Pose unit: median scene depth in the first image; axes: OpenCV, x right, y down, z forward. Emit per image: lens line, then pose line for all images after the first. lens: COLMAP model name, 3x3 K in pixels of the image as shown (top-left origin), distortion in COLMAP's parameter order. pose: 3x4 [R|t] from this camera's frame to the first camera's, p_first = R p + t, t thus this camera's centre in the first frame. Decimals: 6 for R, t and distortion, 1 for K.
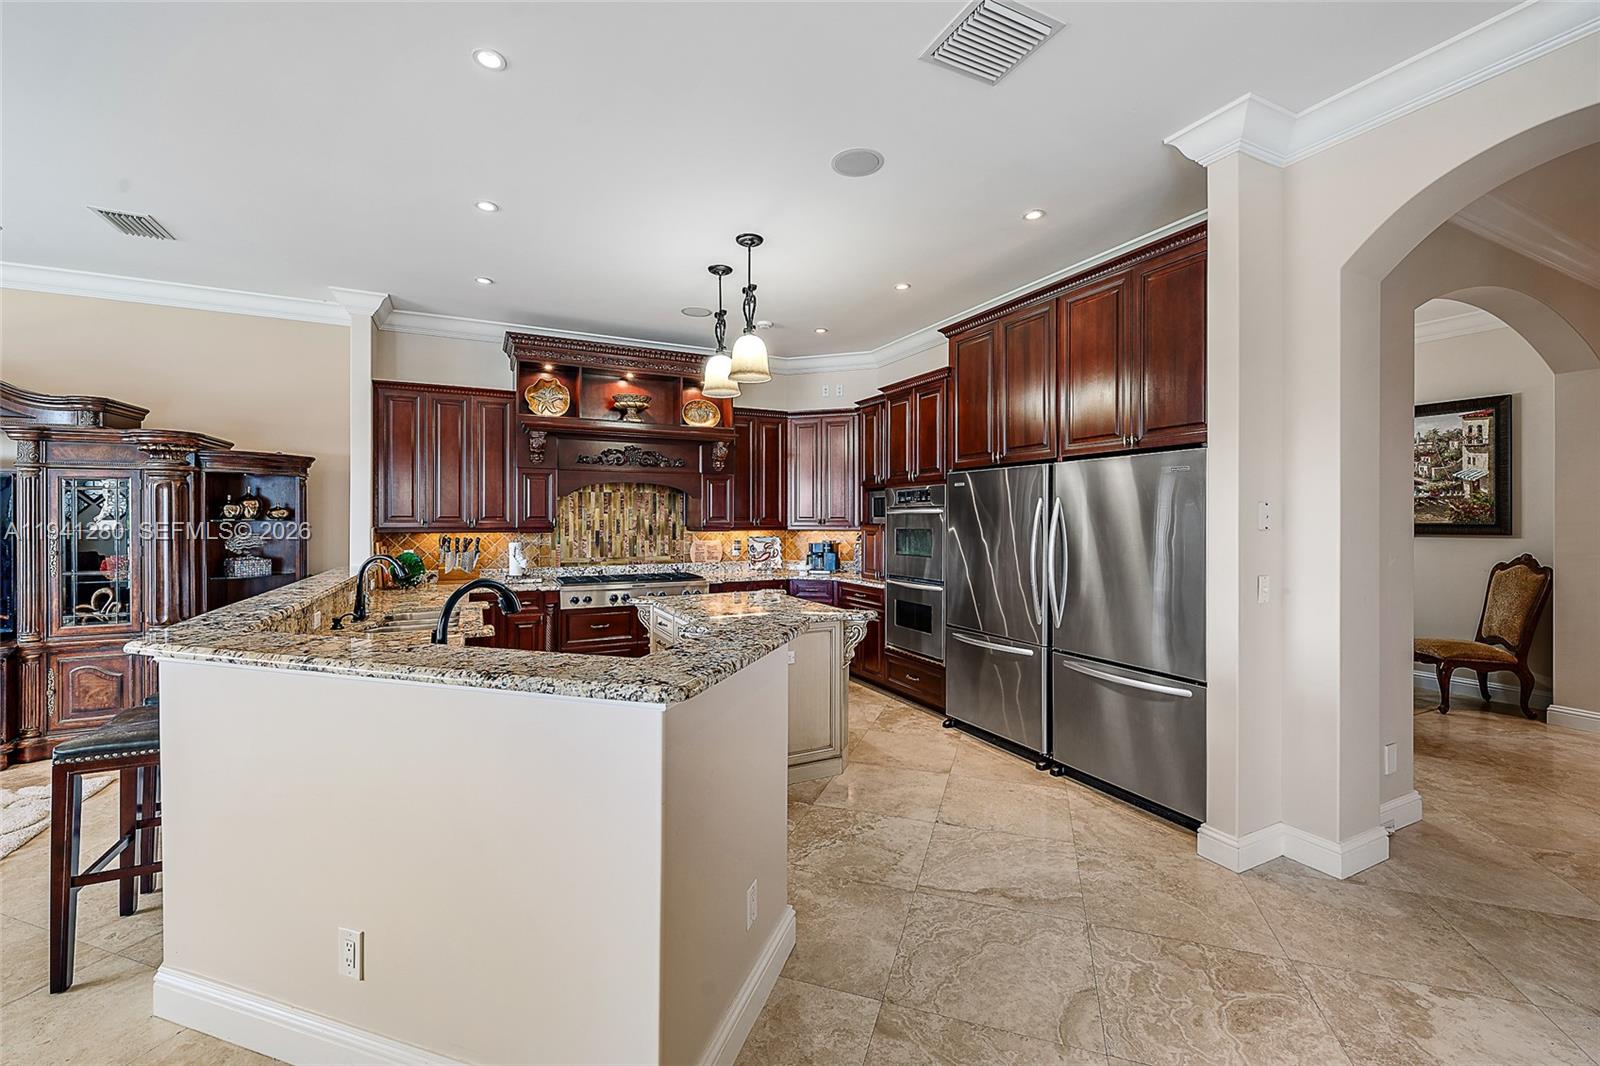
lens RADIAL K [[661.9, 0, 799.7], [0, 661.9, 520.3], [0, 0, 1]] dist [0.002848, 0.000982]
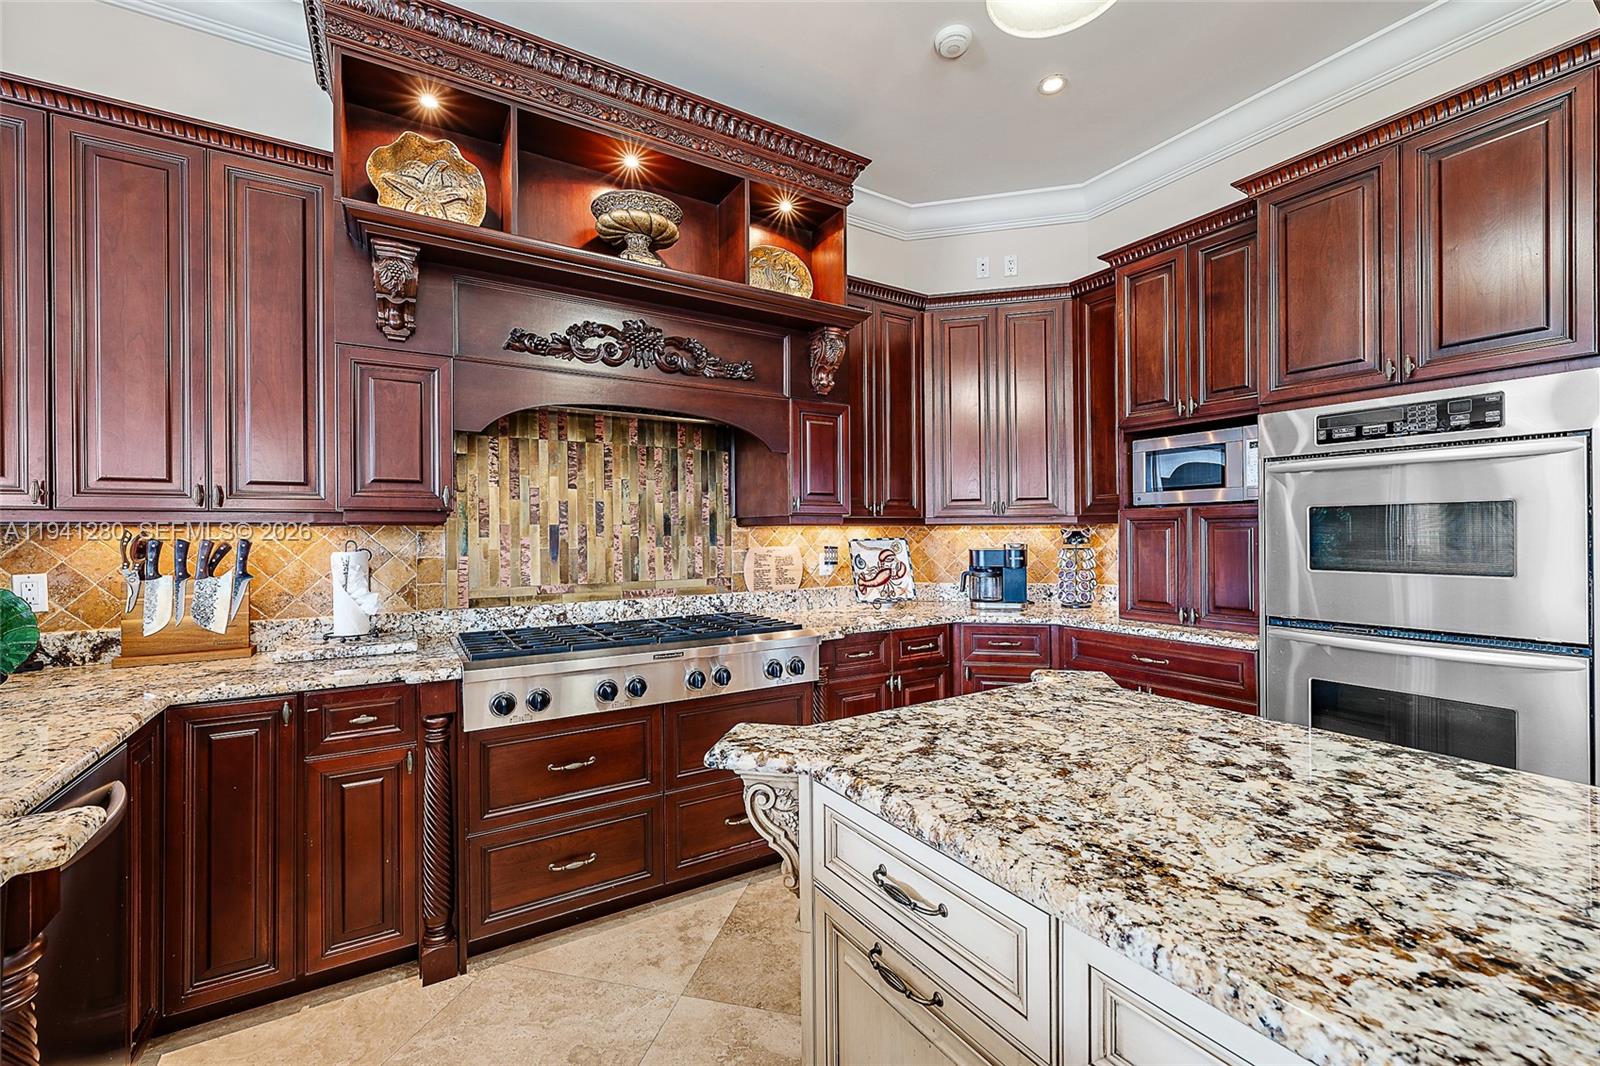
lens RADIAL K [[661.9, 0, 795.6], [0, 661.9, 535.6], [0, 0, 1]] dist [0.002848, 0.000982]
pose [[0.995996, -0.008092, 0.089026, -0.202105], [0.007977, 0.999967, 0.001640, 0.025952], [-0.089036, -0.000923, 0.996028, 0.595464]]
